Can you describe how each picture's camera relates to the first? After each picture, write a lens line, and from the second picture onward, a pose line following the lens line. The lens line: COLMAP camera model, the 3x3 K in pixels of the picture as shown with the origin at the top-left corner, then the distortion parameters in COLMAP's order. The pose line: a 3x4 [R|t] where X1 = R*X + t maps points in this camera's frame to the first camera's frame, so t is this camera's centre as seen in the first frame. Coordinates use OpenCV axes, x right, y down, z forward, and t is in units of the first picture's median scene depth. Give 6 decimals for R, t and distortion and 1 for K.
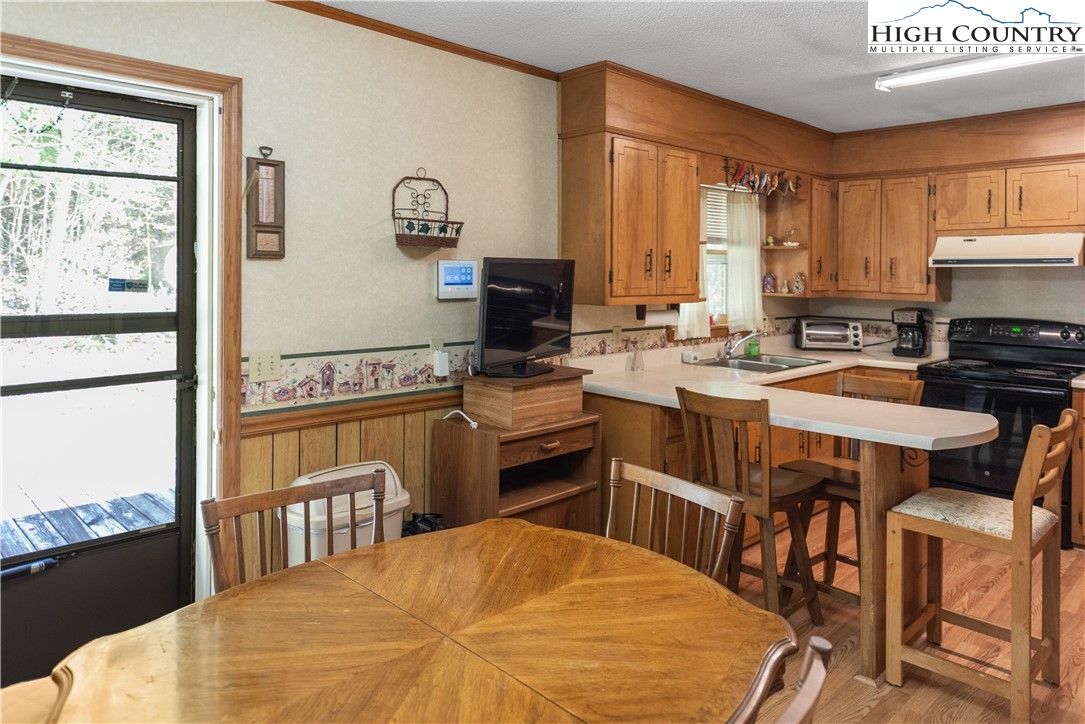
lens RADIAL K [[732.8, 0, 540.6], [0, 732.8, 286.4], [0, 0, 1]] dist [0.003023, -0.002502]
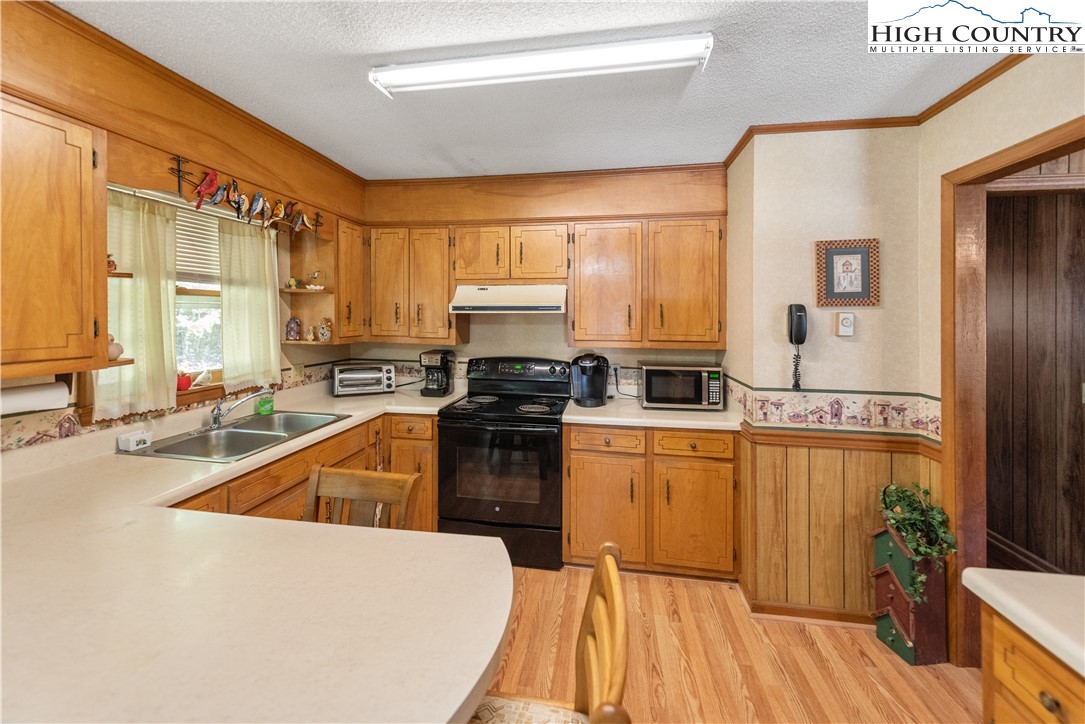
lens RADIAL K [[437.2, 0, 535.4], [0, 437.2, 321.8], [0, 0, 1]] dist [0.000237, -0.000051]
pose [[0.804377, -0.008296, 0.594061, 0.245346], [0.008660, 0.999960, 0.002238, -0.013551], [-0.594056, 0.003344, 0.804417, 0.403177]]
